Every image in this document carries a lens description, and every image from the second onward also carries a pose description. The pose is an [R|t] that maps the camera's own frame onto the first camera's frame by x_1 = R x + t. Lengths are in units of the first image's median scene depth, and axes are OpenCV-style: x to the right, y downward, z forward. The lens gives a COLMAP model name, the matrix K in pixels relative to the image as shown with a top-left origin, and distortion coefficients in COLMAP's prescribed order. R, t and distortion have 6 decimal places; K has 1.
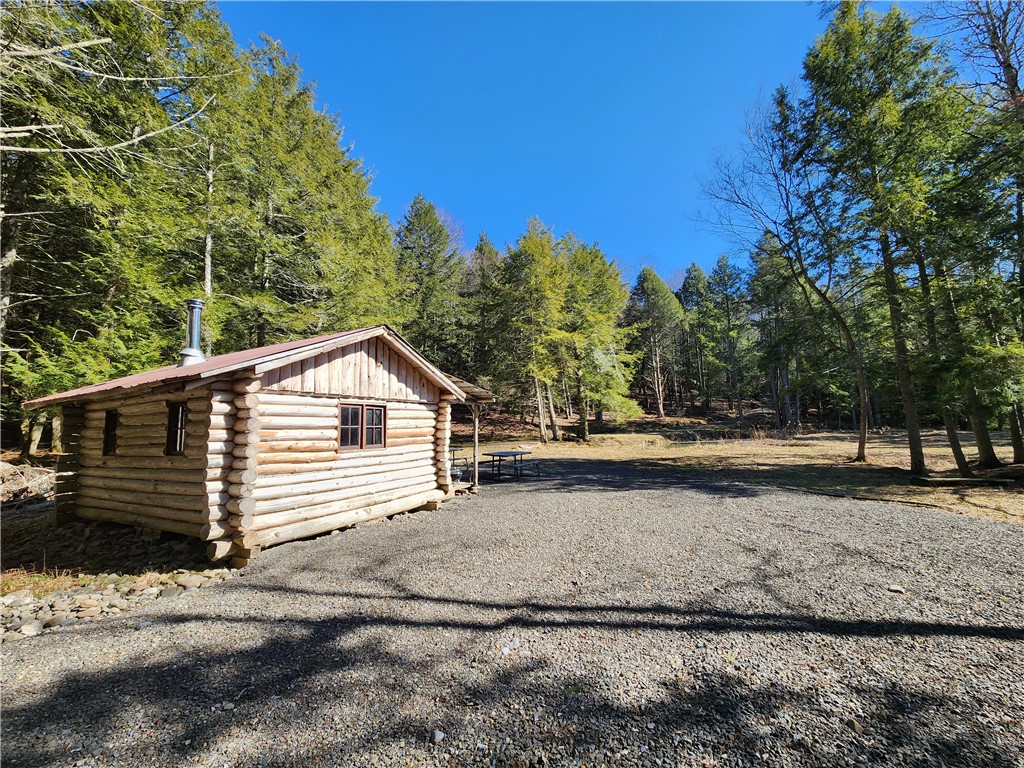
lens RADIAL K [[414.3, 0, 512.0], [0, 414.3, 384.0], [0, 0, 1]] dist [-0.001149, 0.000198]
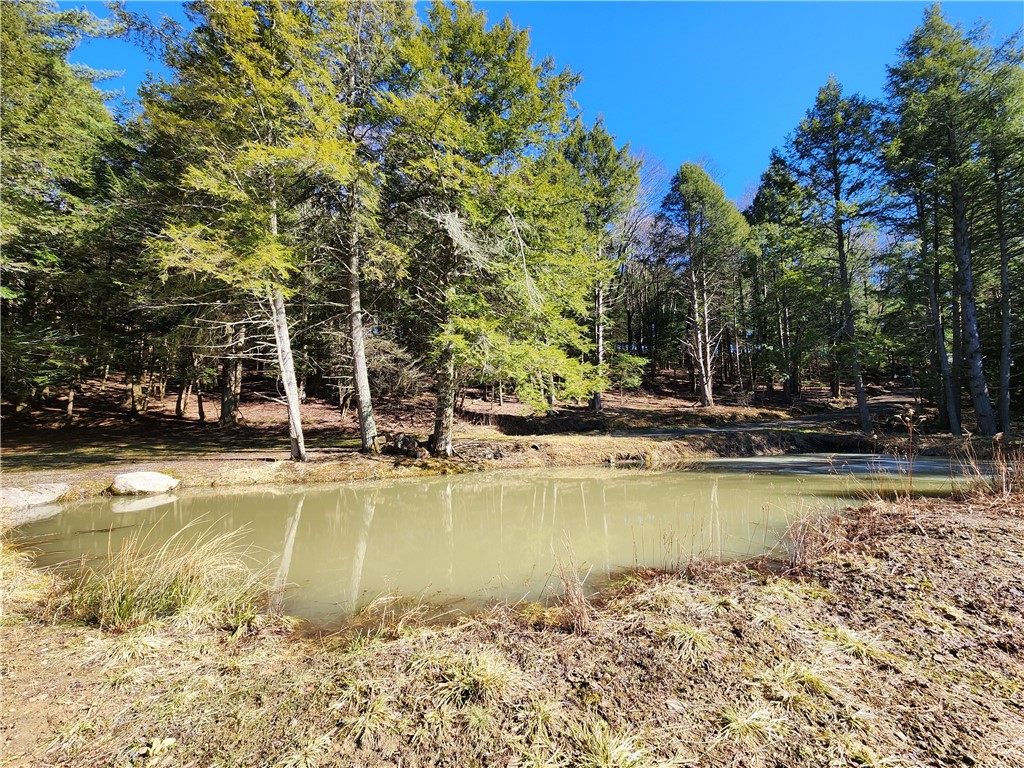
lens RADIAL K [[414.3, 0, 512.0], [0, 414.3, 384.0], [0, 0, 1]] dist [-0.001149, 0.000198]
pose [[0.986615, 0.004116, -0.163016, 0.172777], [-0.000789, 0.999790, 0.020467, 0.035457], [0.163066, -0.020065, 0.986411, 0.351838]]
